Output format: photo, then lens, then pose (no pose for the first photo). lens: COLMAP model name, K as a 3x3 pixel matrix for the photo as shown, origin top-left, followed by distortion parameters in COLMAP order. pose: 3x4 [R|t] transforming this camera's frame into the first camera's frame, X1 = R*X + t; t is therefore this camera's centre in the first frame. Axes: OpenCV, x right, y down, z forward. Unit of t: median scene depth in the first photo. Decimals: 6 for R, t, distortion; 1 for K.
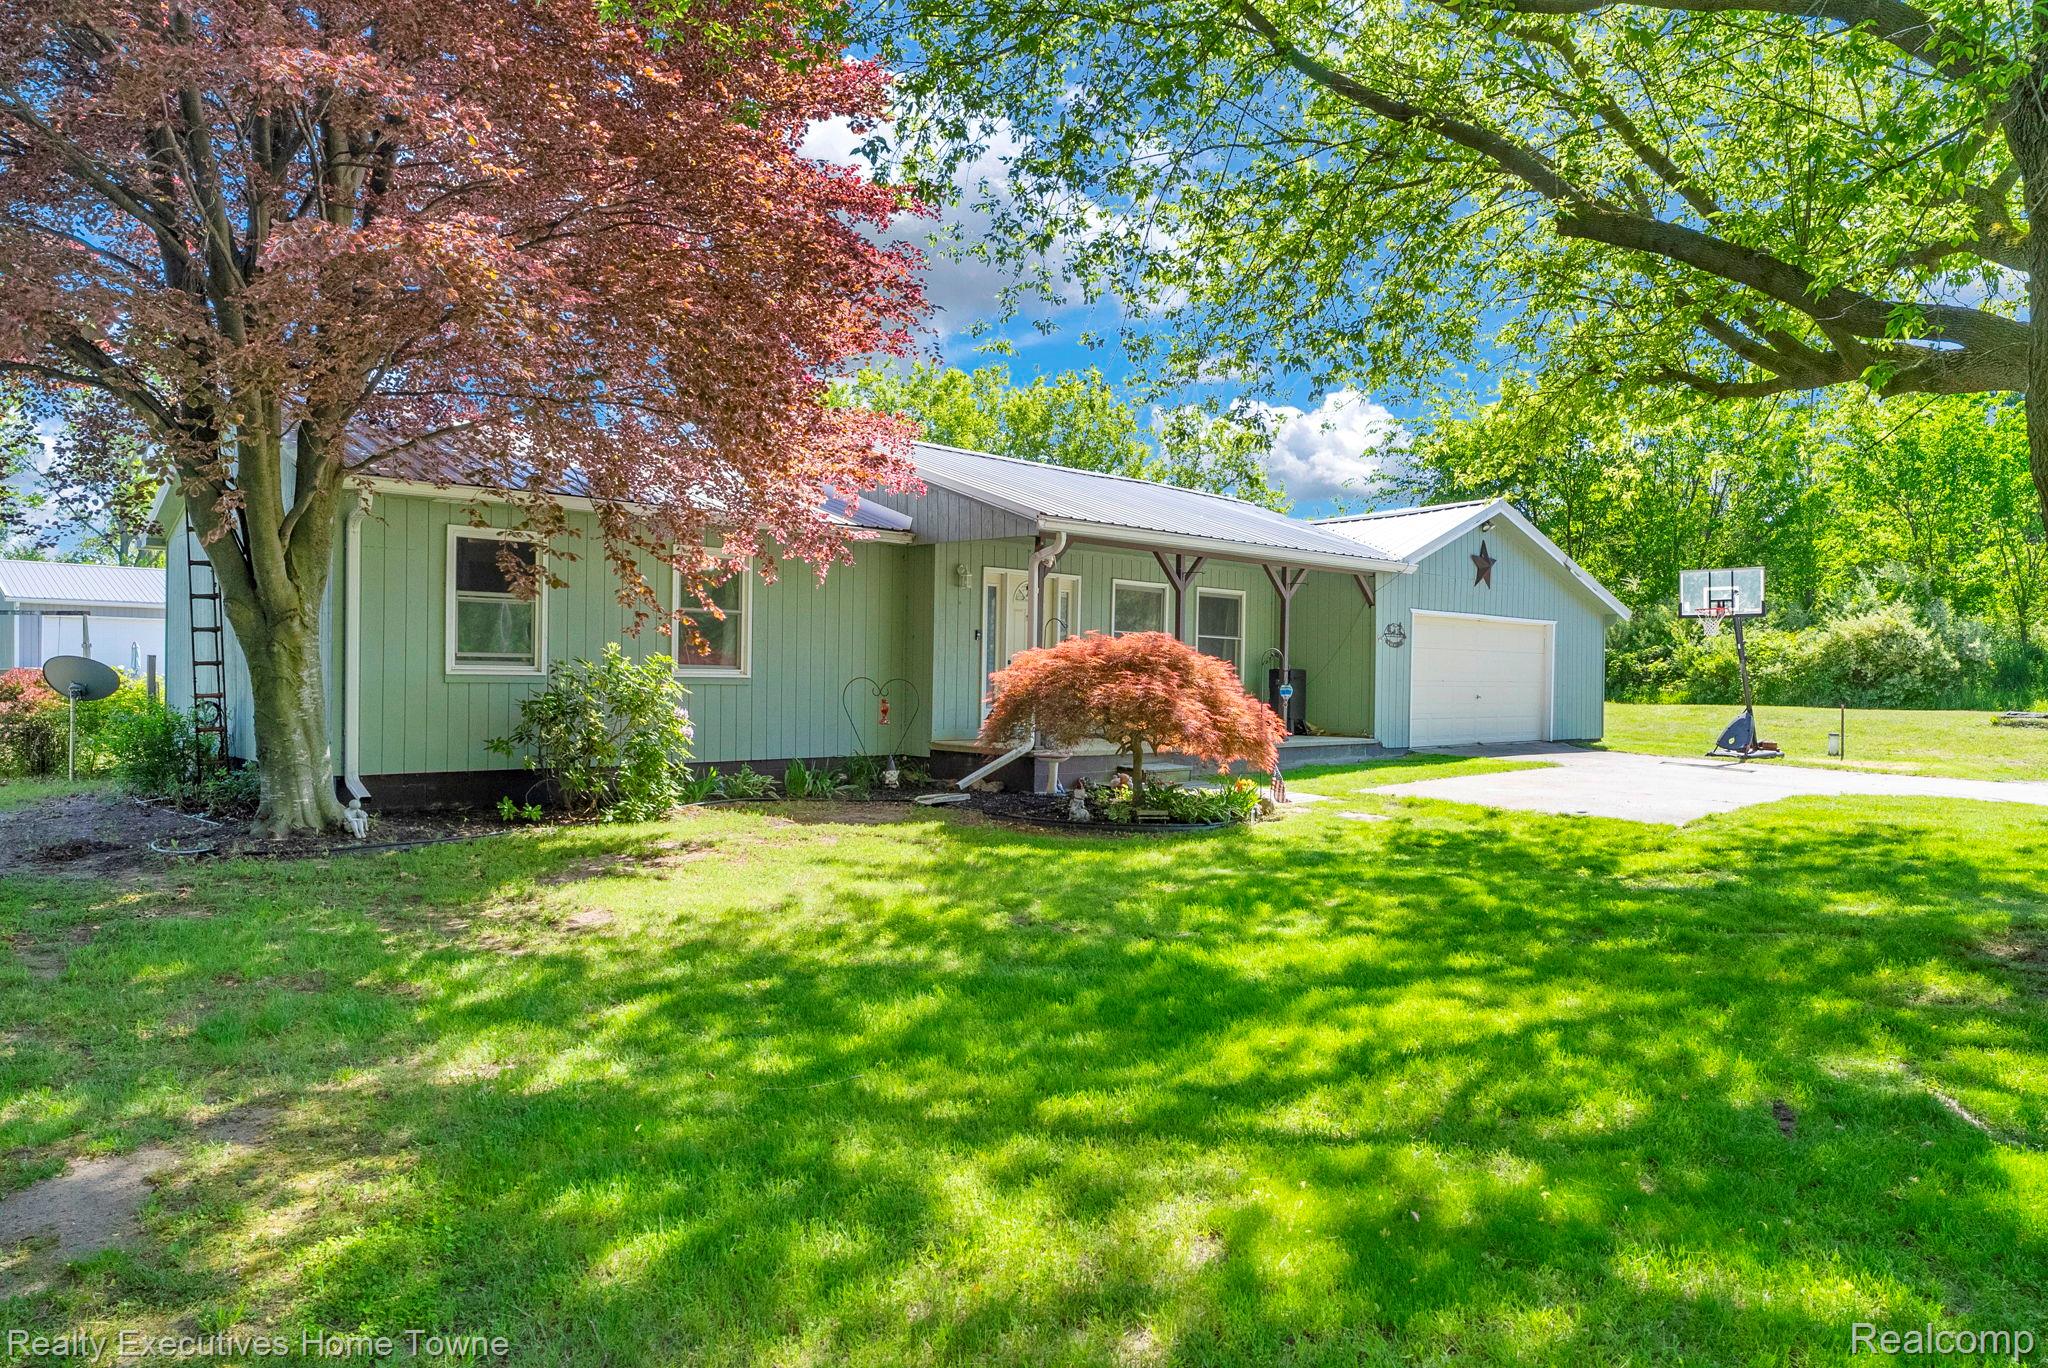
lens RADIAL K [[969.4, 0, 1022.1], [0, 969.4, 681.9], [0, 0, 1]] dist [0.003053, -0.000009]
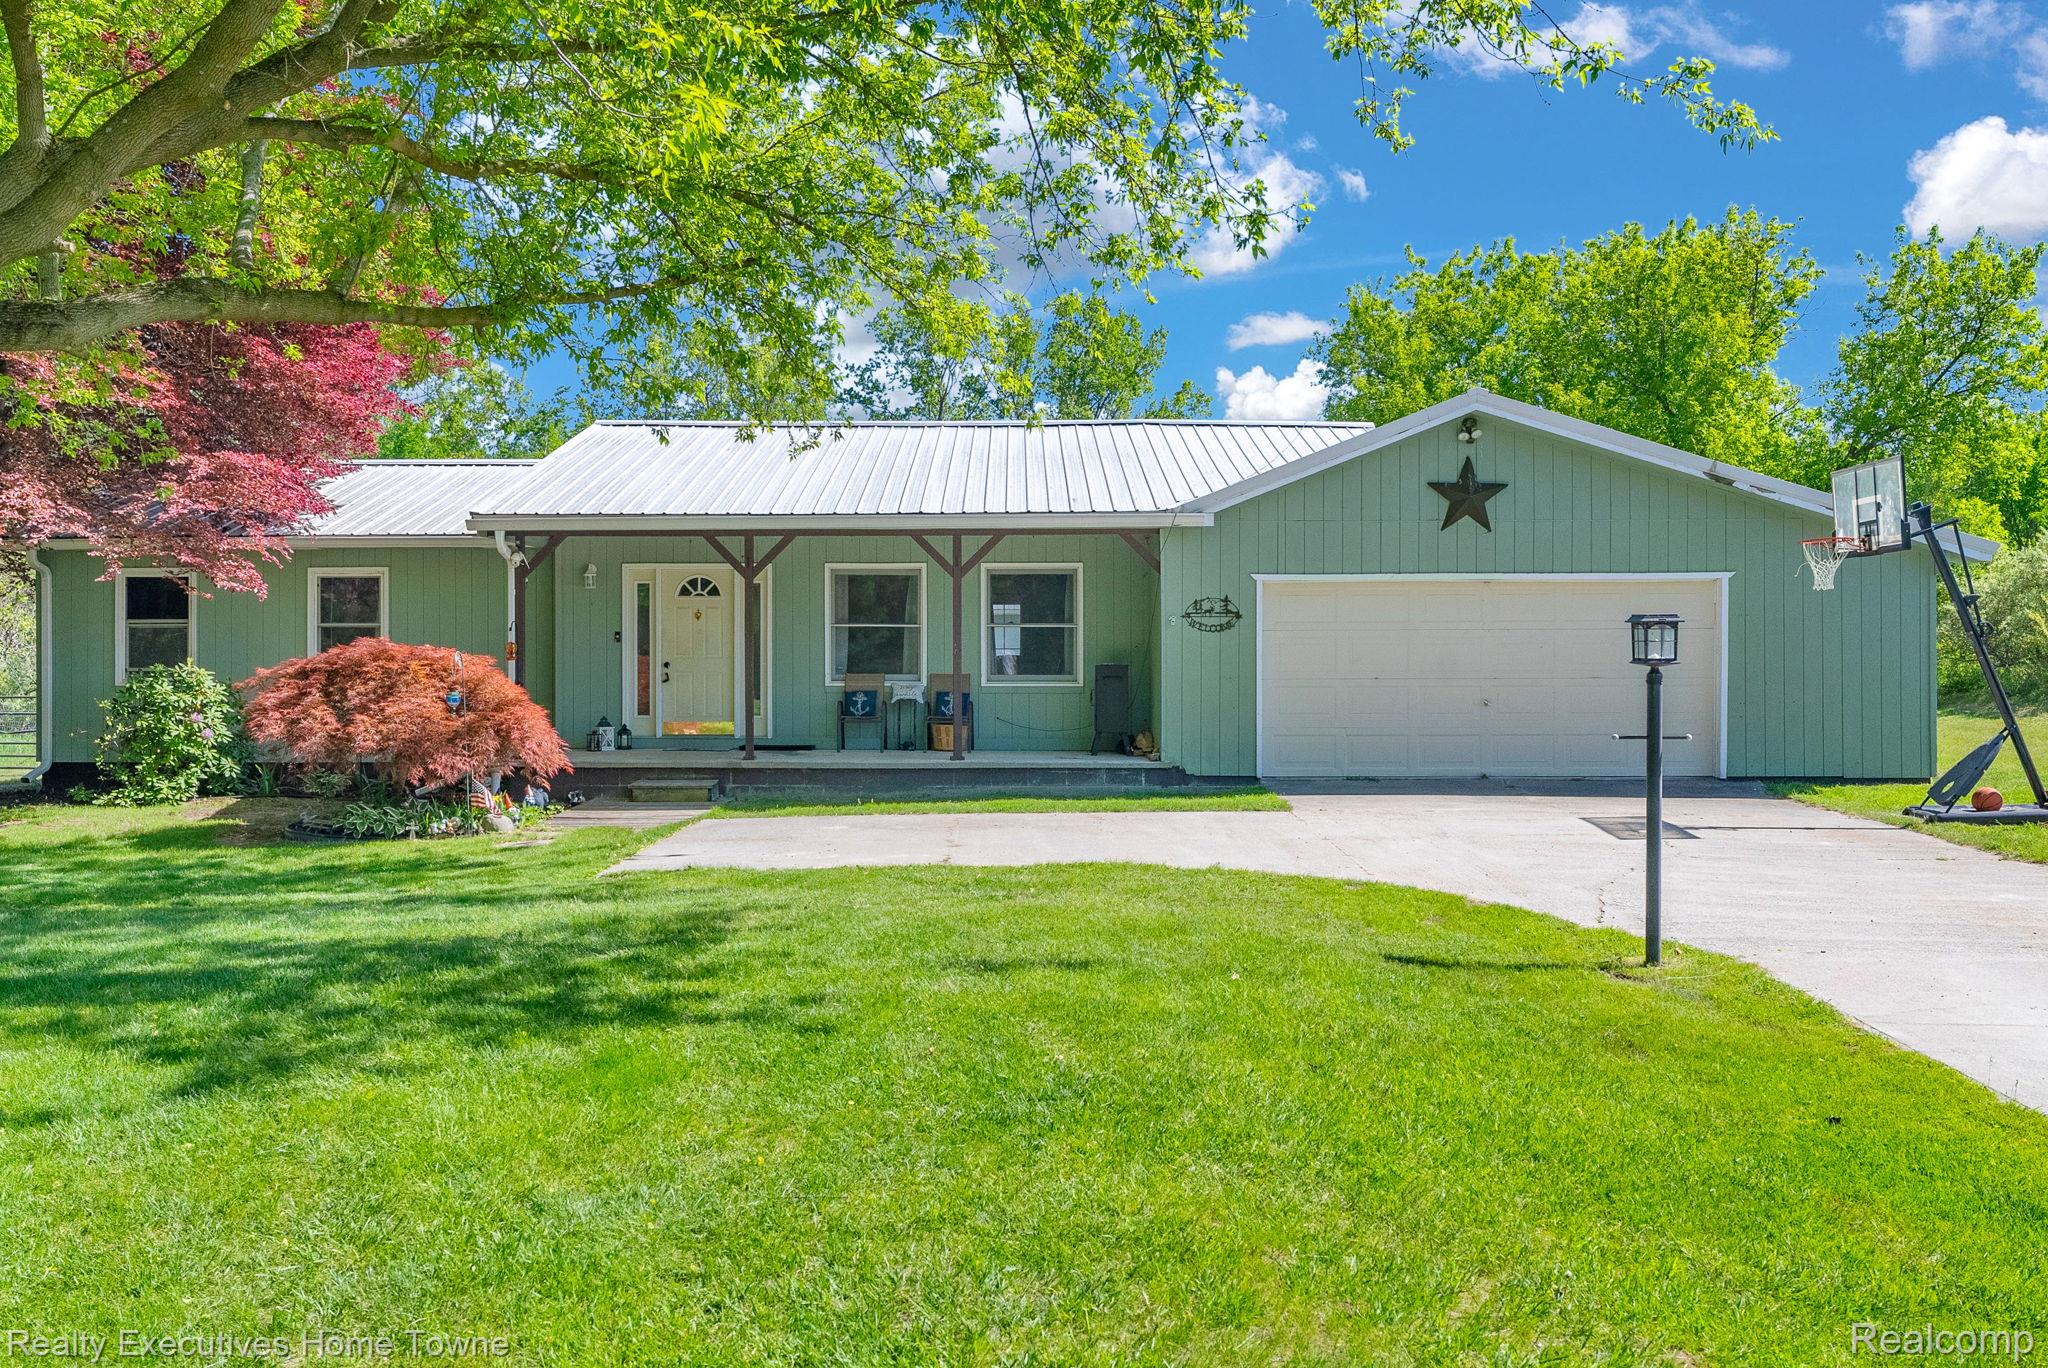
lens RADIAL K [[969.4, 0, 1029.1], [0, 969.4, 687.3], [0, 0, 1]] dist [0.003053, -0.000009]
pose [[0.809633, -0.007785, -0.586885, 0.674968], [0.006518, 0.999970, -0.004273, 0.007180], [0.586900, -0.000366, 0.809659, 0.345445]]
